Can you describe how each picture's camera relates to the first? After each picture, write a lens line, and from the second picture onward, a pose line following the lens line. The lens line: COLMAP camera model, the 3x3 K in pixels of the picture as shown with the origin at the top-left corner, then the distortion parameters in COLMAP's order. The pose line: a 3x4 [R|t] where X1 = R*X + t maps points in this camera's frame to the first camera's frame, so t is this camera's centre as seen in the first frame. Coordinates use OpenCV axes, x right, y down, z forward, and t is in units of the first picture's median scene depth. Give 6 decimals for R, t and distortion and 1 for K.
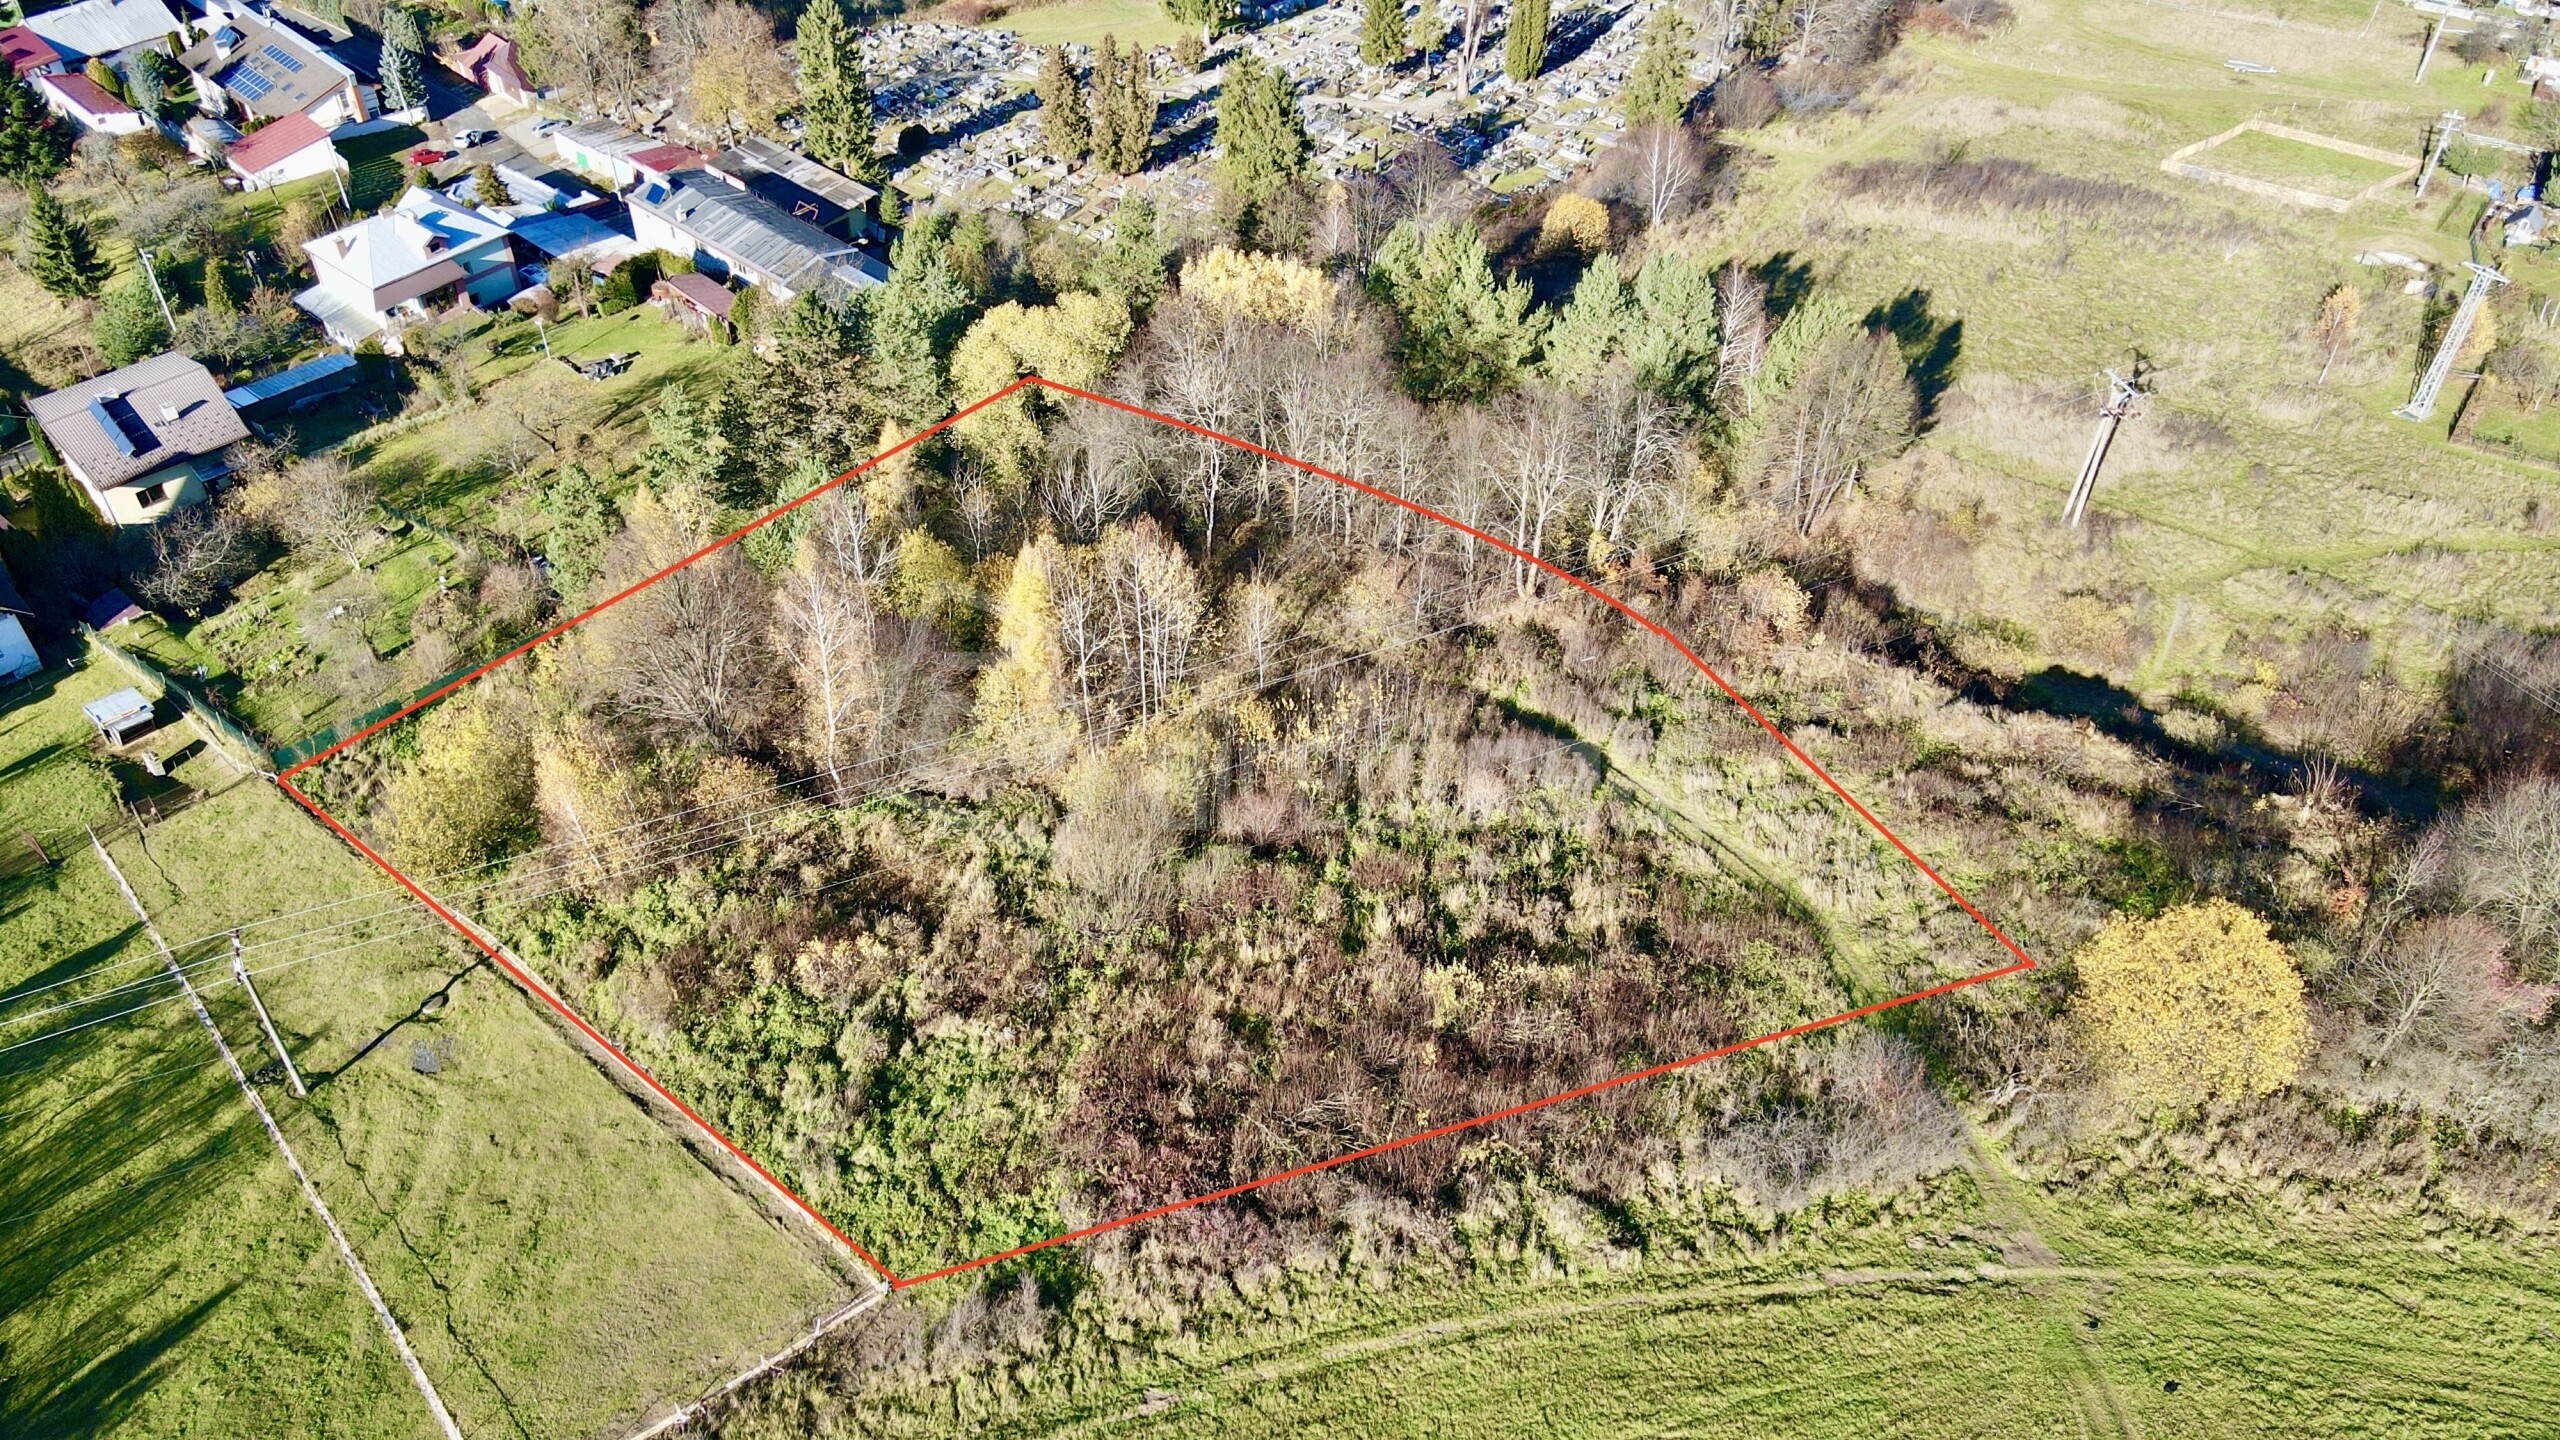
lens RADIAL K [[1889.4, 0, 1287.9], [0, 1889.4, 716.7], [0, 0, 1]] dist [0.007148, 0.013831]
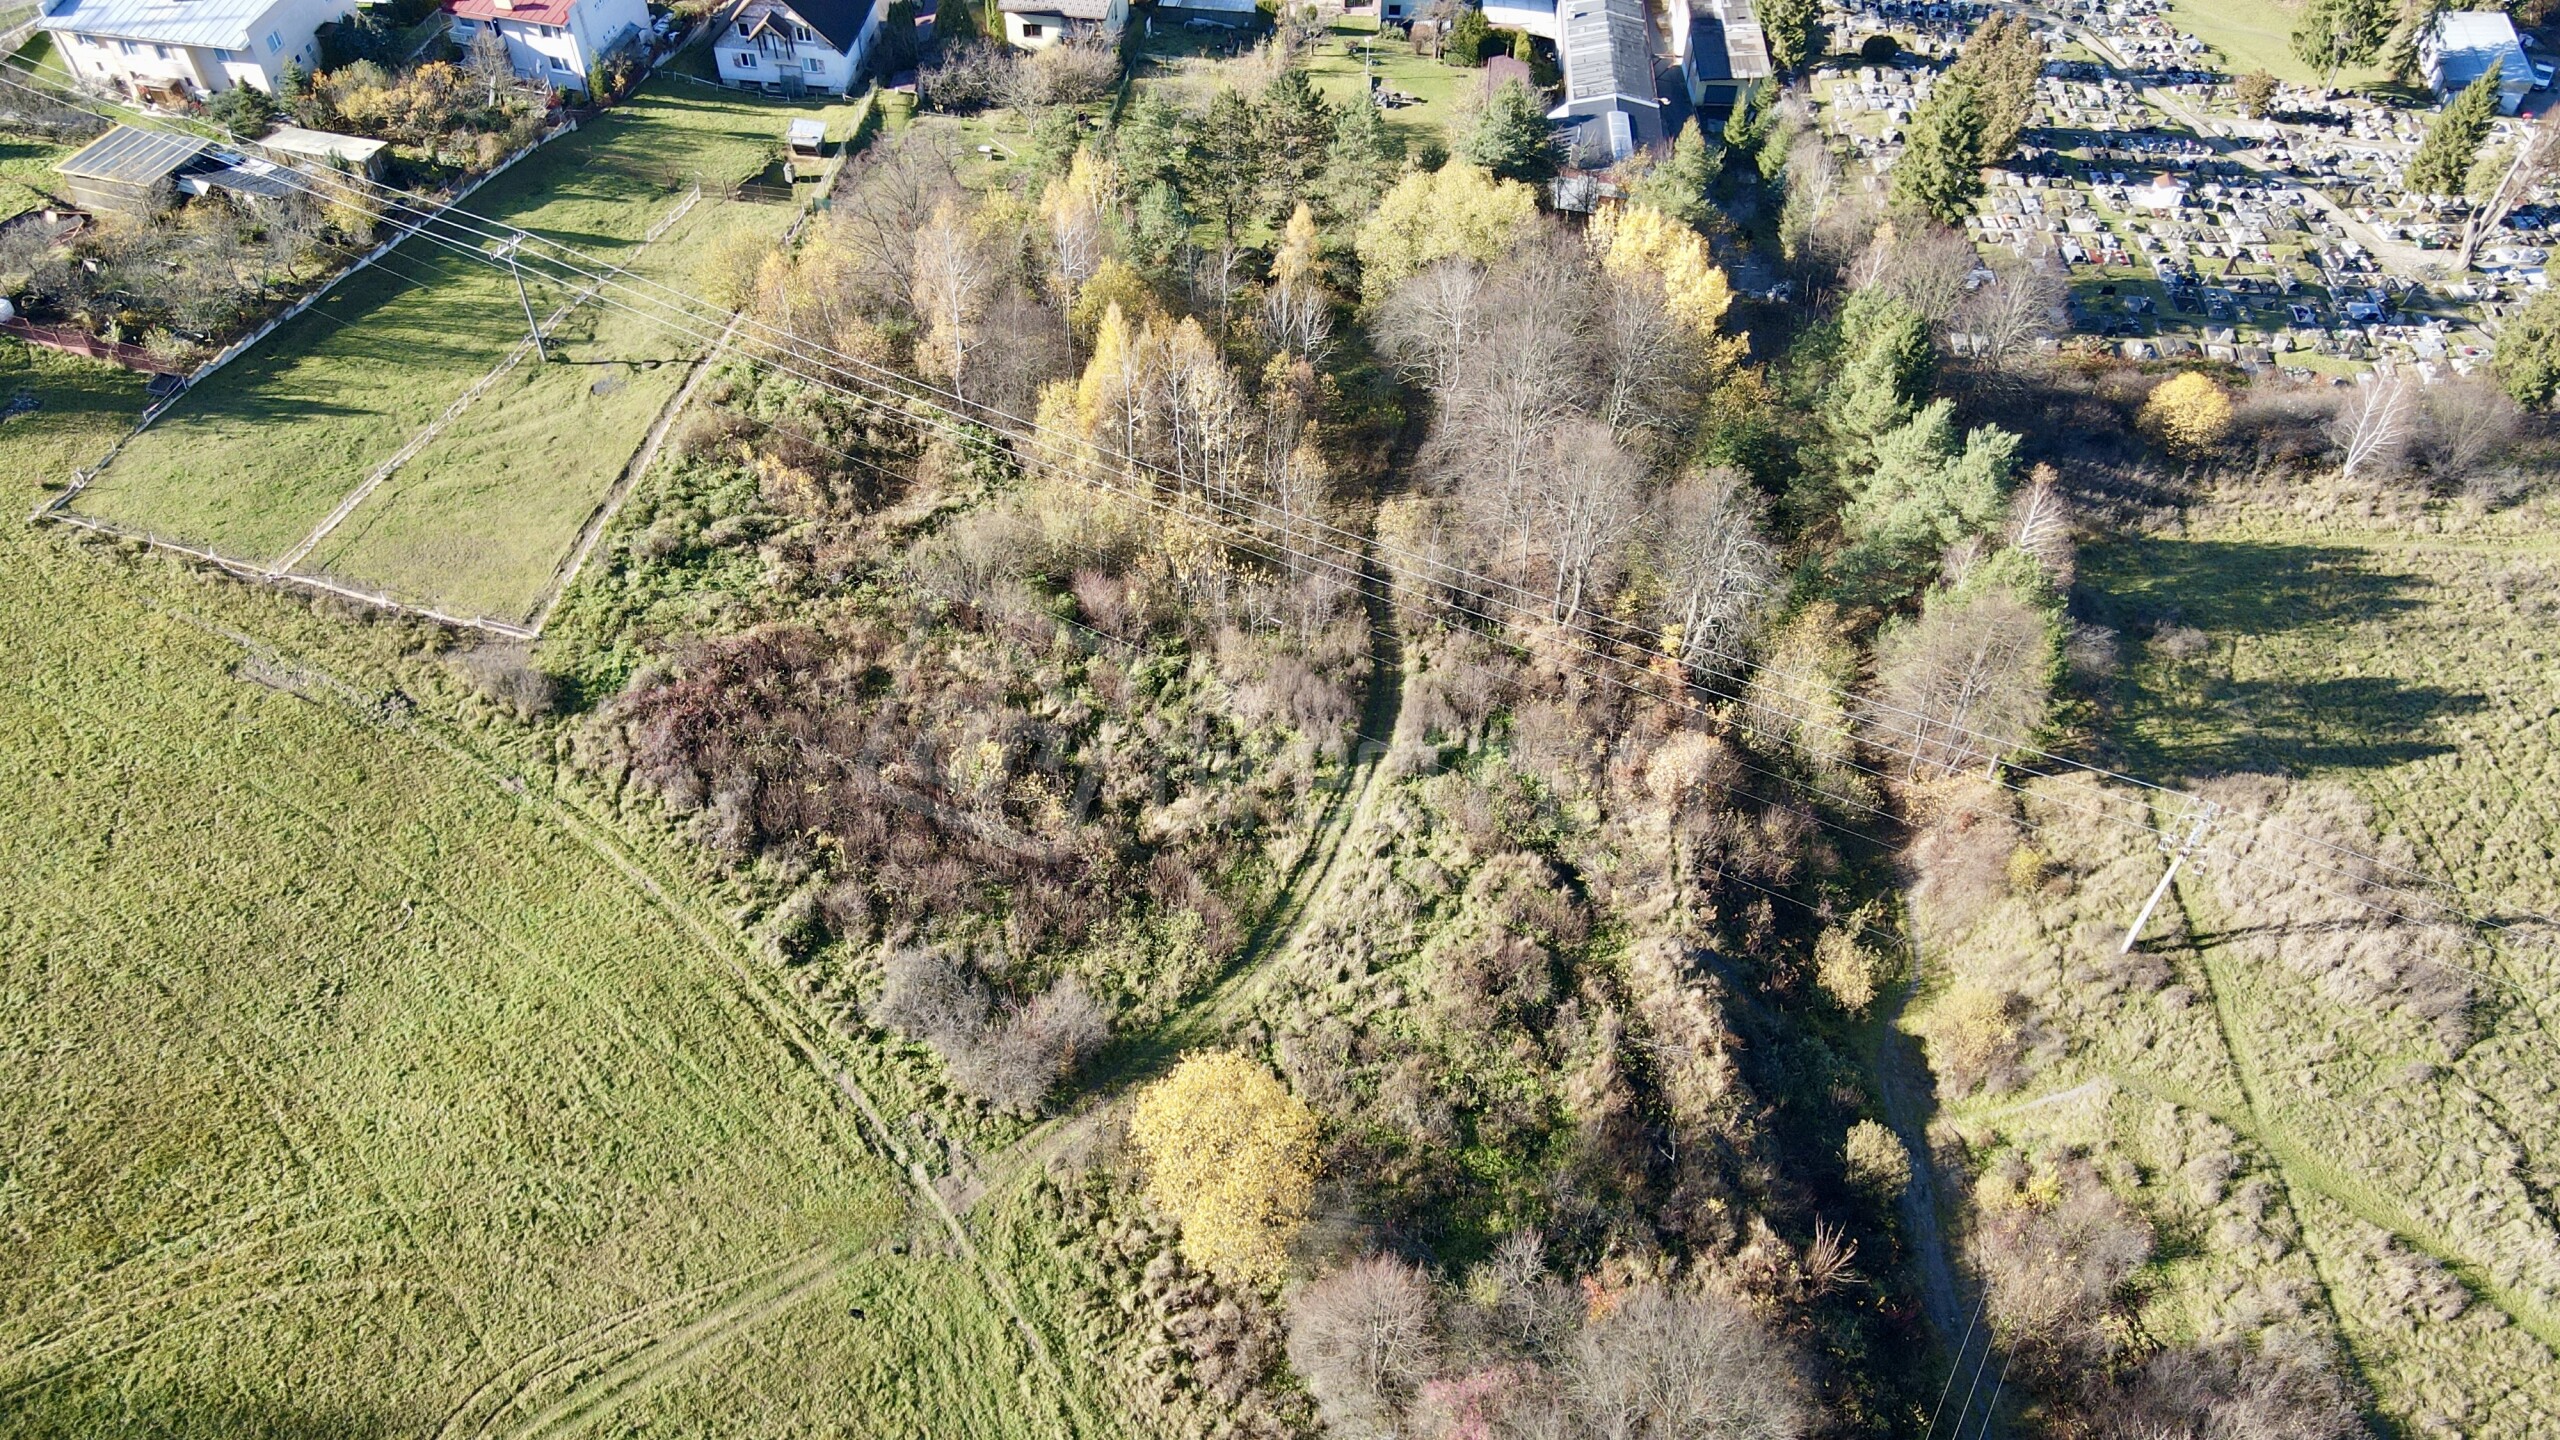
lens RADIAL K [[1889.4, 0, 1282.0], [0, 1889.4, 719.7], [0, 0, 1]] dist [0.007148, 0.013831]
pose [[0.604752, 0.585953, -0.539383, 0.720334], [-0.535345, 0.800516, 0.269406, -0.258269], [0.589644, 0.125832, 0.797801, 0.150402]]
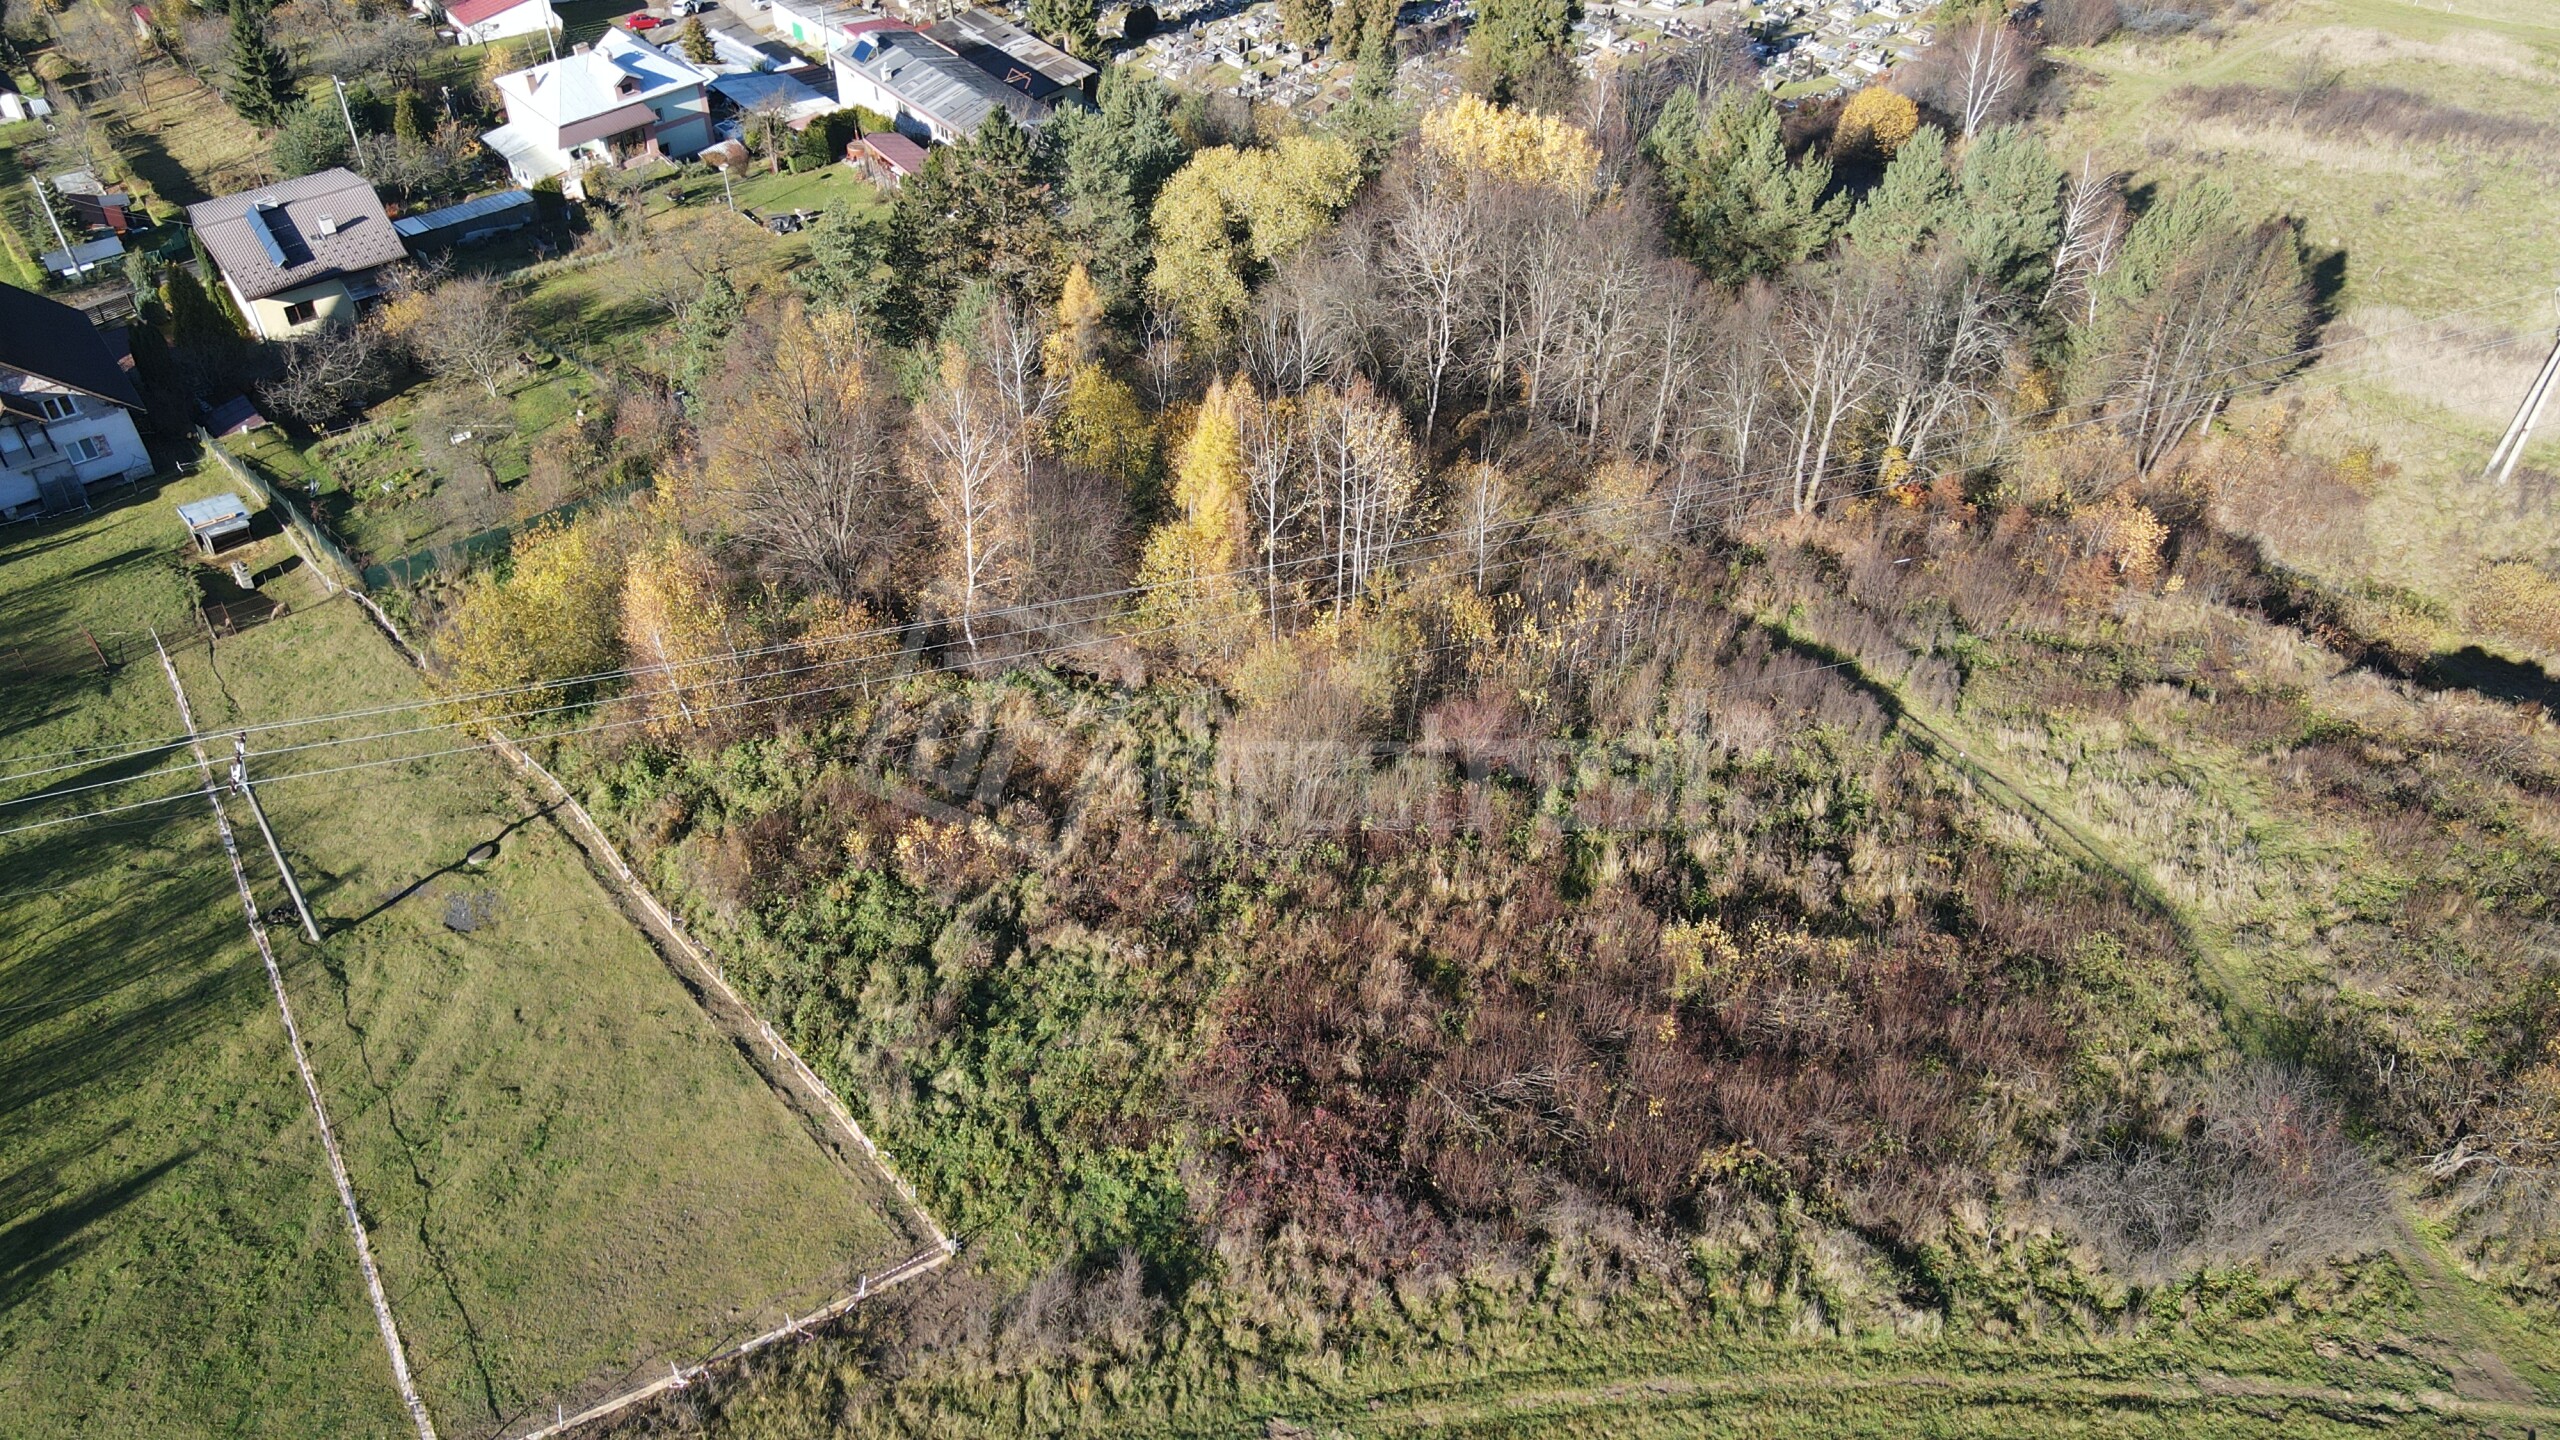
lens RADIAL K [[1889.4, 0, 1282.7], [0, 1889.4, 709.3], [0, 0, 1]] dist [0.007148, 0.013831]
pose [[0.991166, 0.086500, -0.100541, -0.012902], [-0.086947, 0.996213, -0.000071, 0.050942], [0.100154, 0.008813, 0.994933, 0.173314]]
